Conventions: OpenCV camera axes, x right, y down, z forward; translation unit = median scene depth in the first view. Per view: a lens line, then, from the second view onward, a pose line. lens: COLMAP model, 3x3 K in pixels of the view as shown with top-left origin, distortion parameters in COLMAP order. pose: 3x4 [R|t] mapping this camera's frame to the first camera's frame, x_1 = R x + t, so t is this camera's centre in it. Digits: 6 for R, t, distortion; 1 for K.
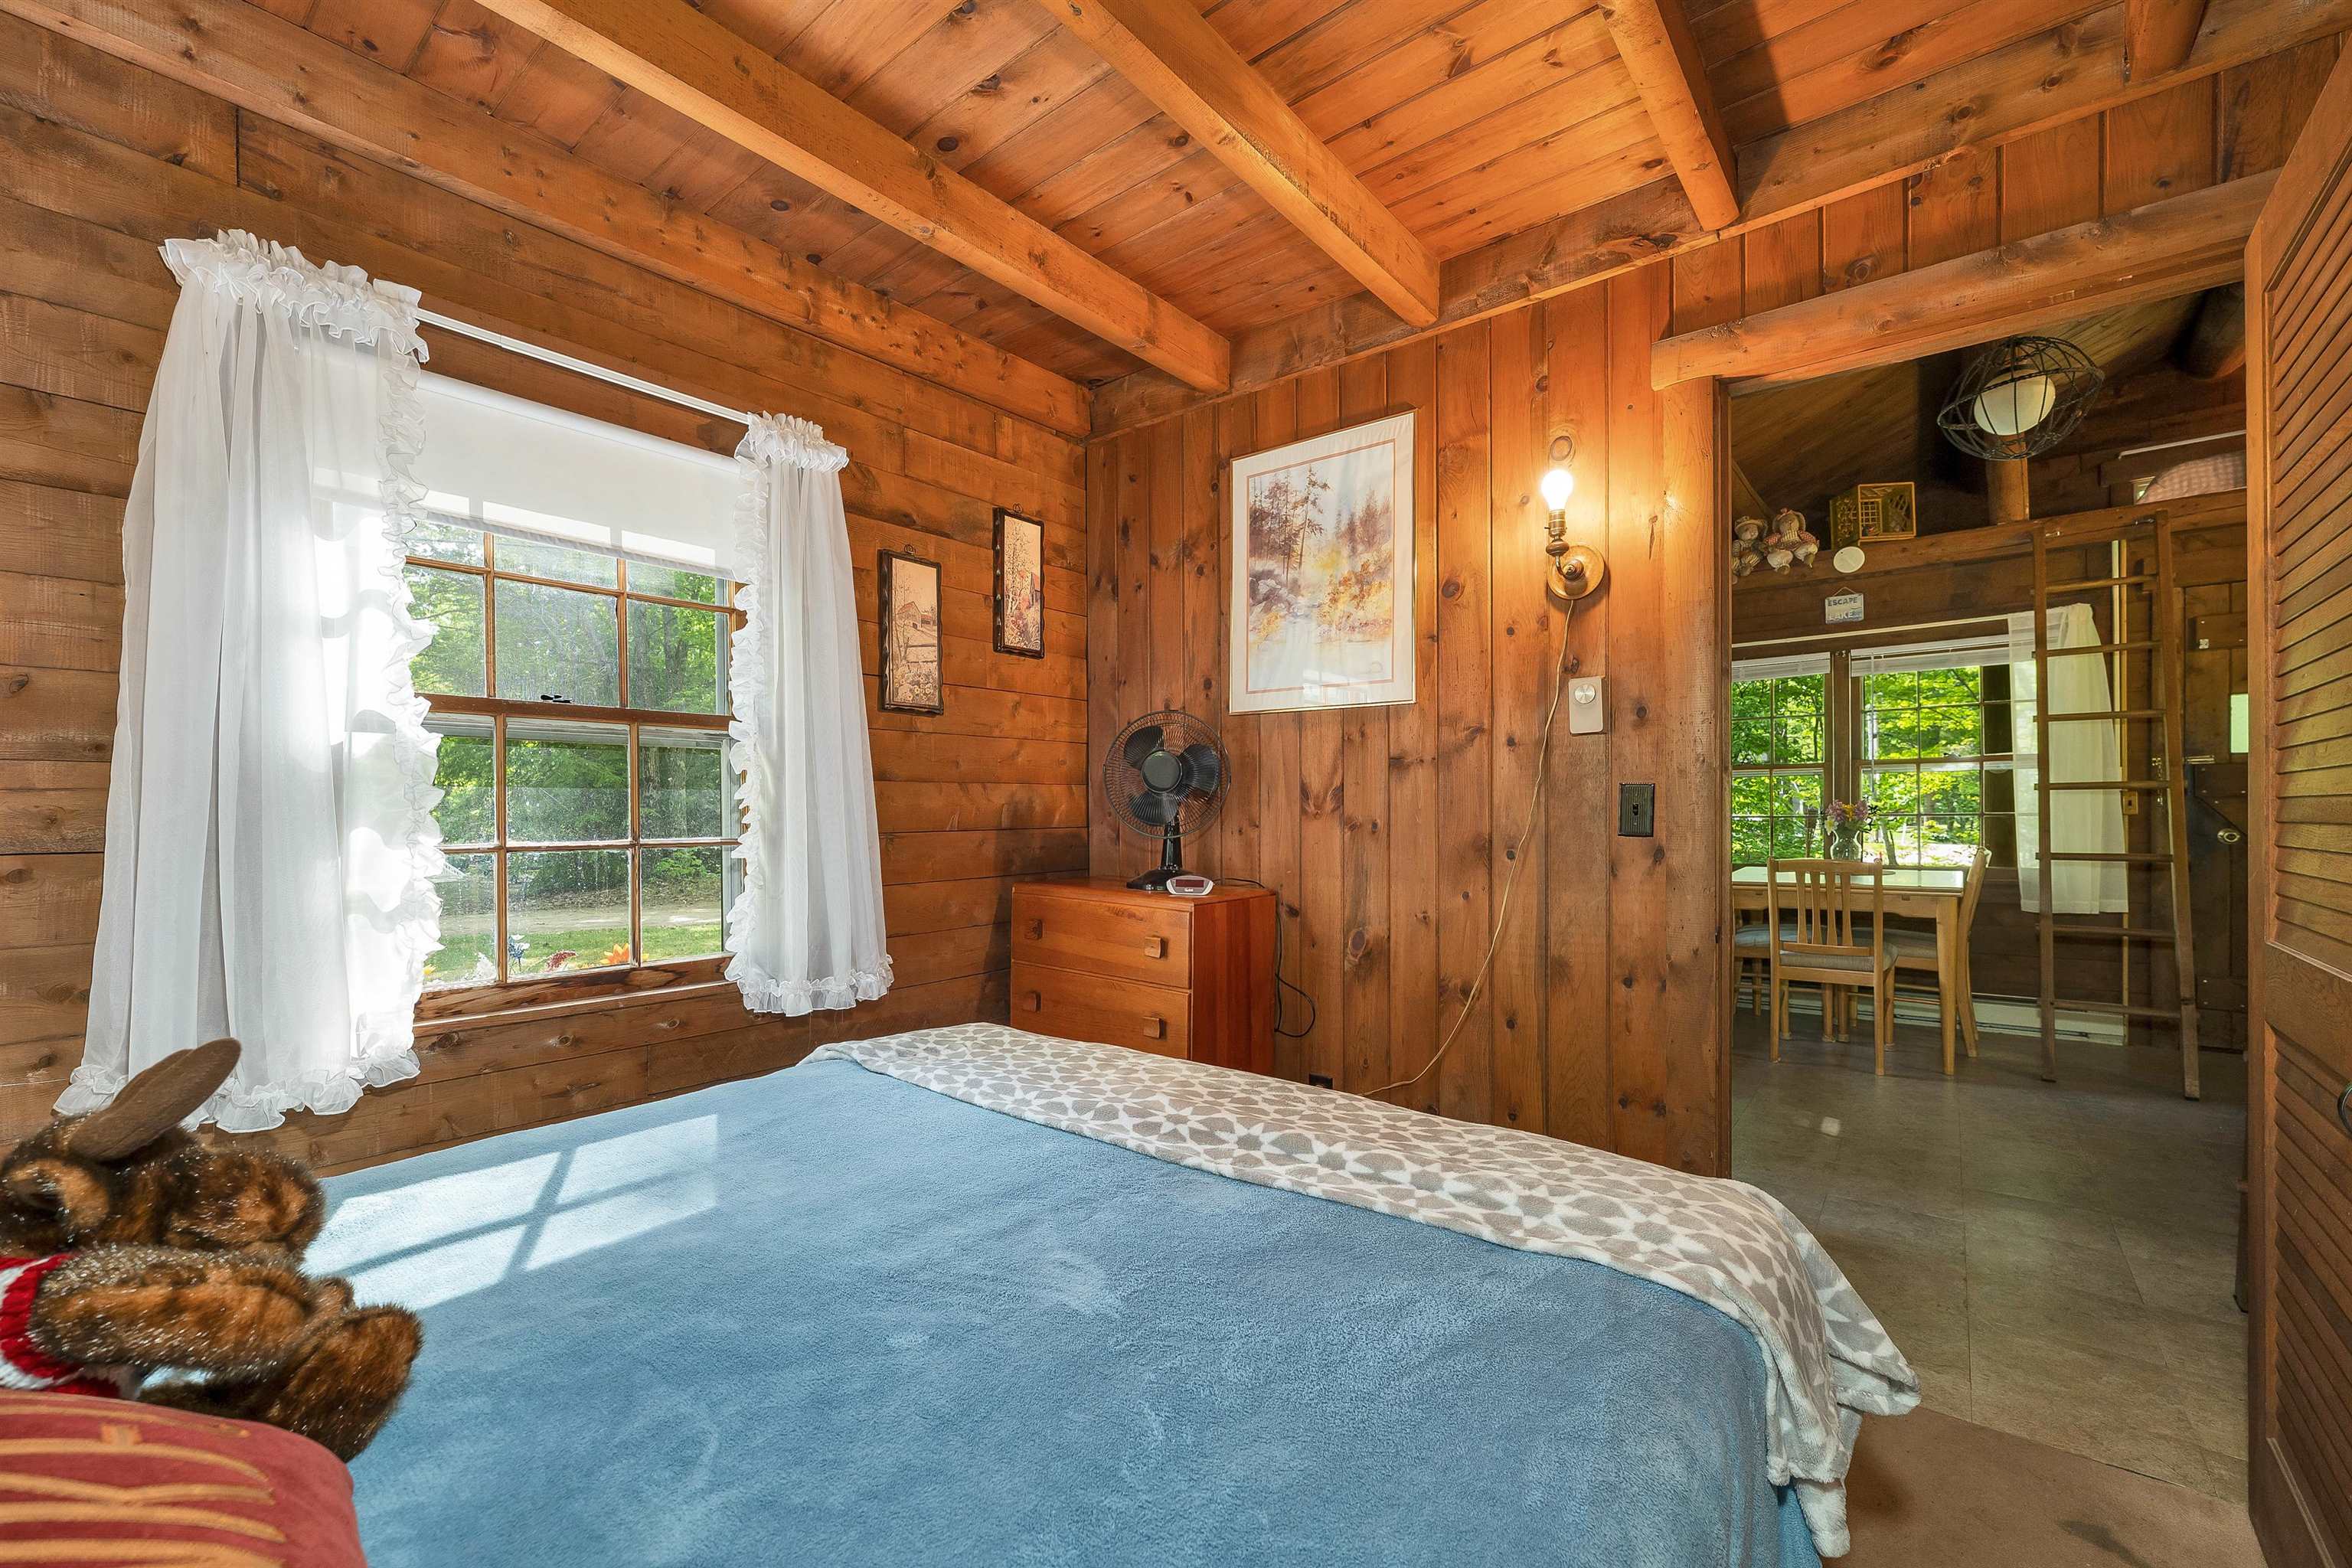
lens RADIAL K [[971.0, 0, 1162.6], [0, 971.0, 828.0], [0, 0, 1]] dist [0.000981, -0.000877]
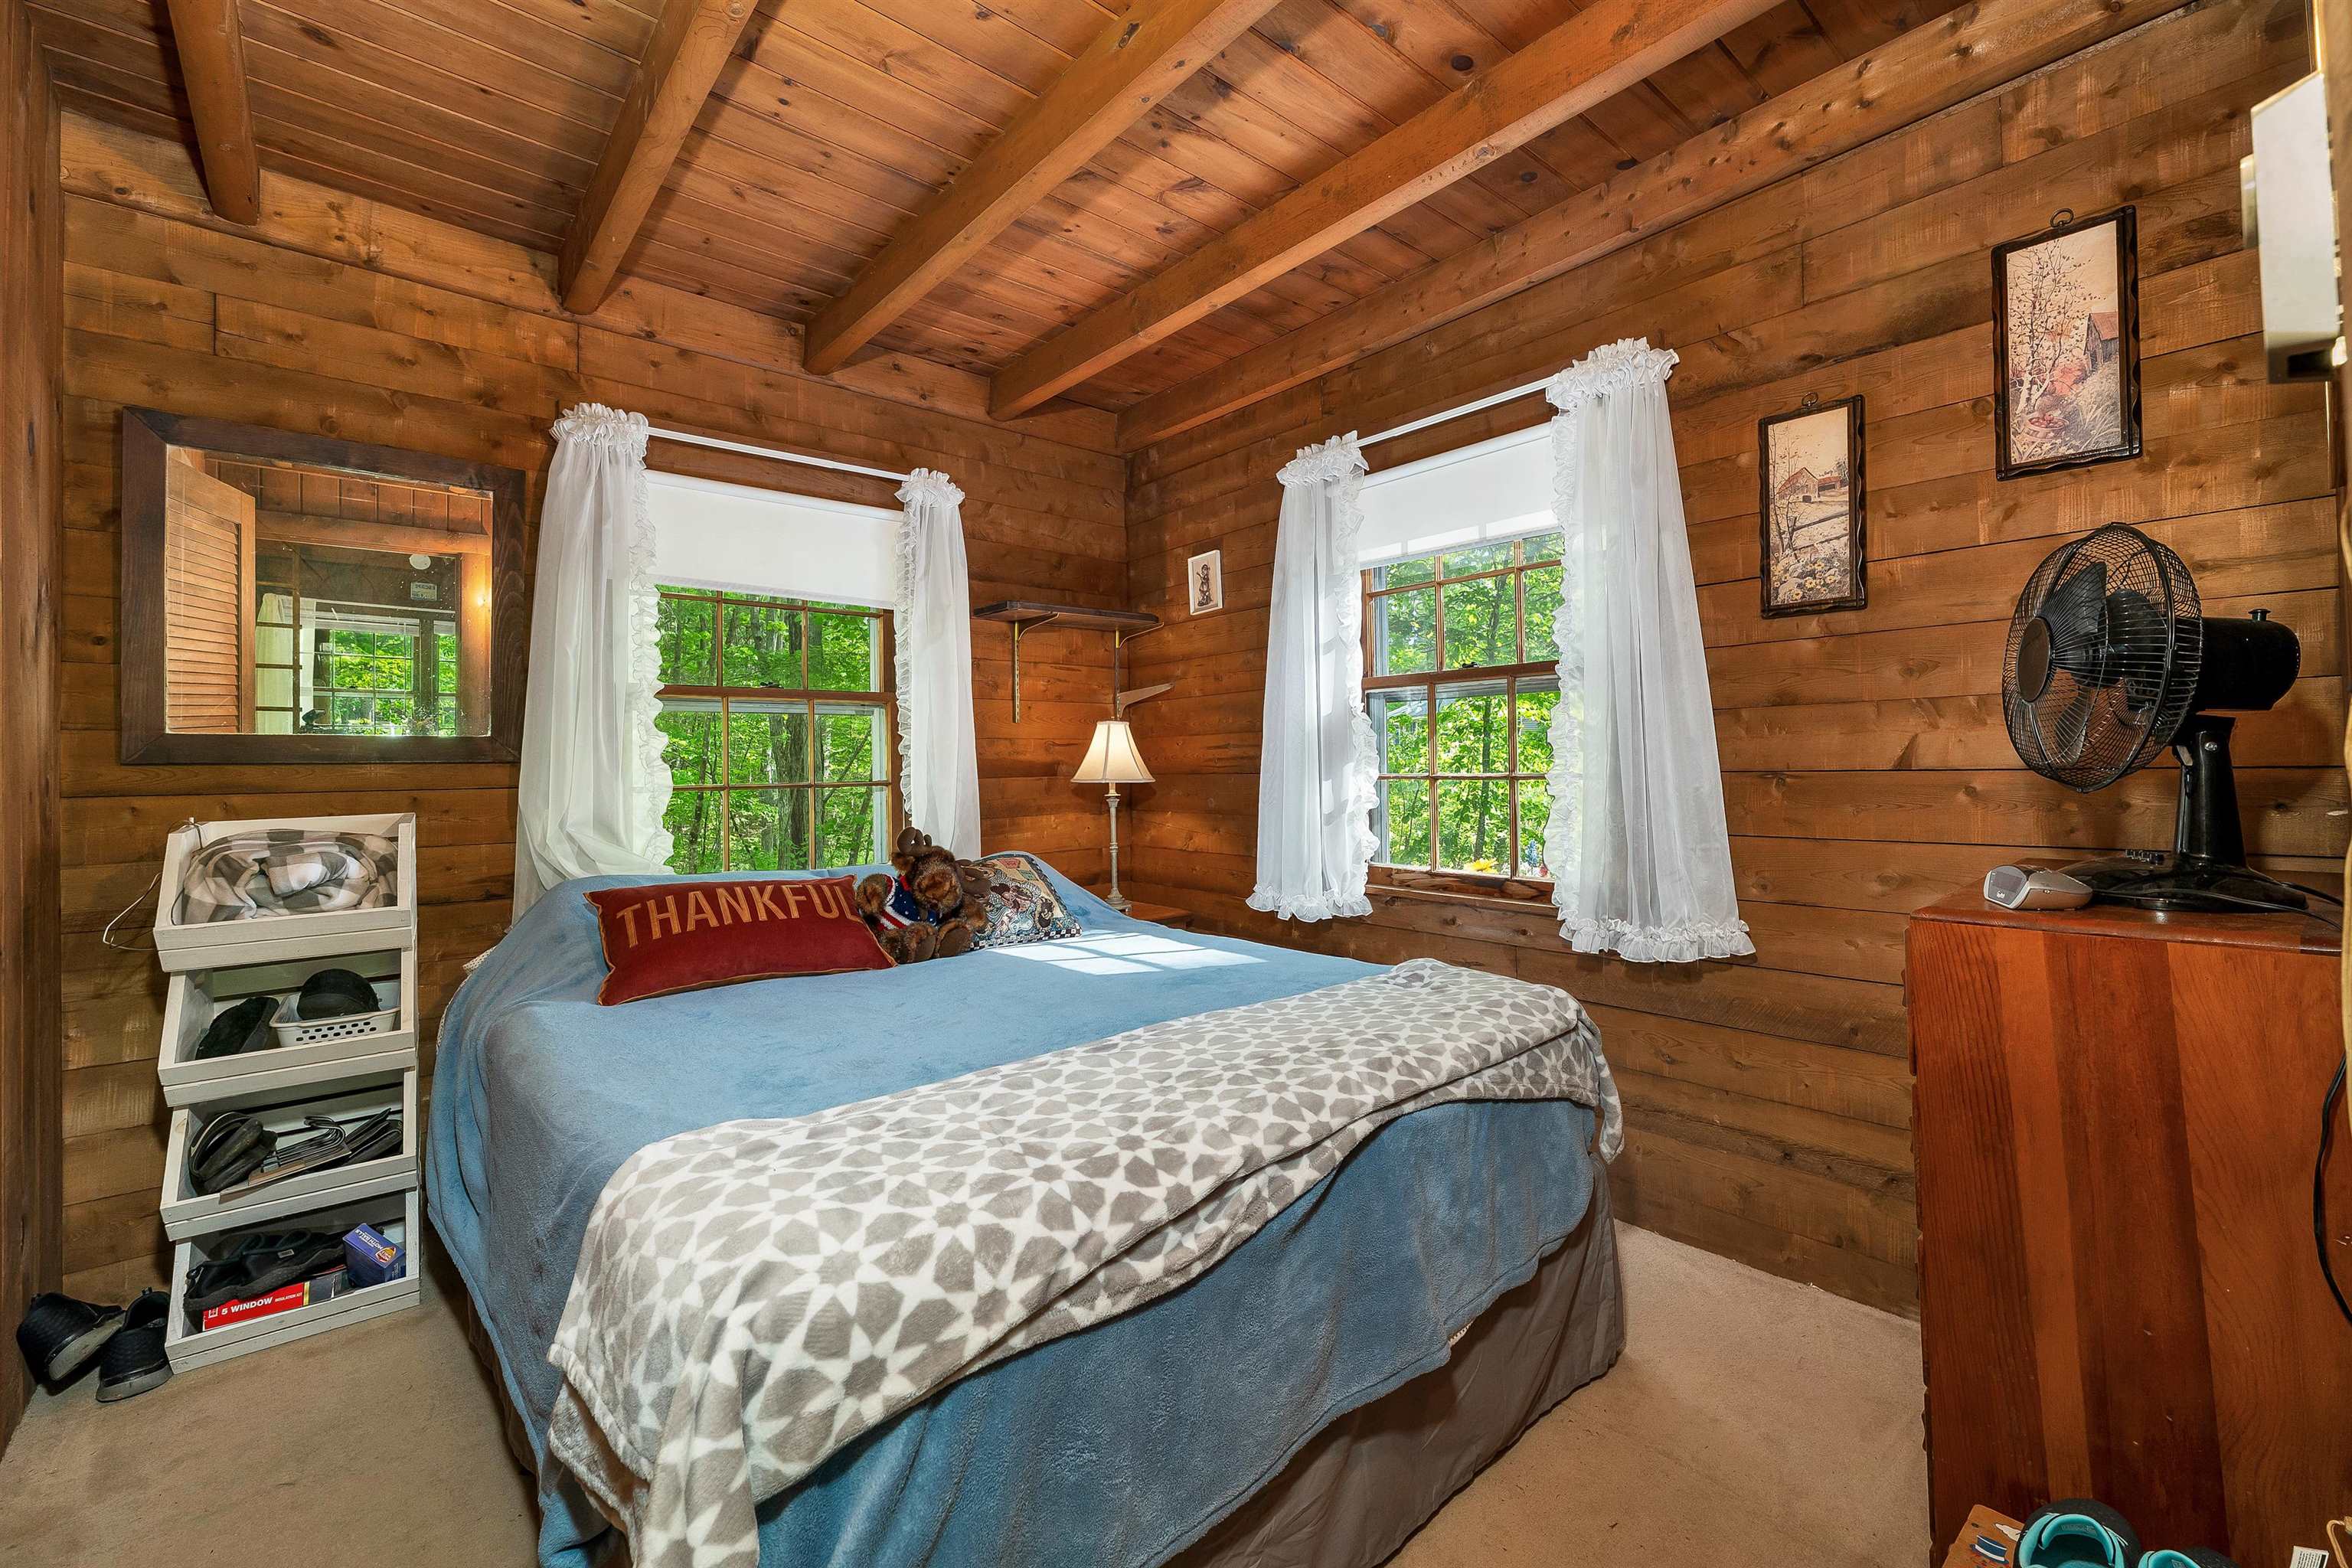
lens RADIAL K [[971.0, 0, 1179.4], [0, 971.0, 759.7], [0, 0, 1]] dist [0.000981, -0.000877]
pose [[-0.173466, -0.001525, -0.984839, 0.696021], [-0.008024, 0.999968, -0.000135, -0.000886], [0.984807, 0.007879, -0.173472, 0.787974]]
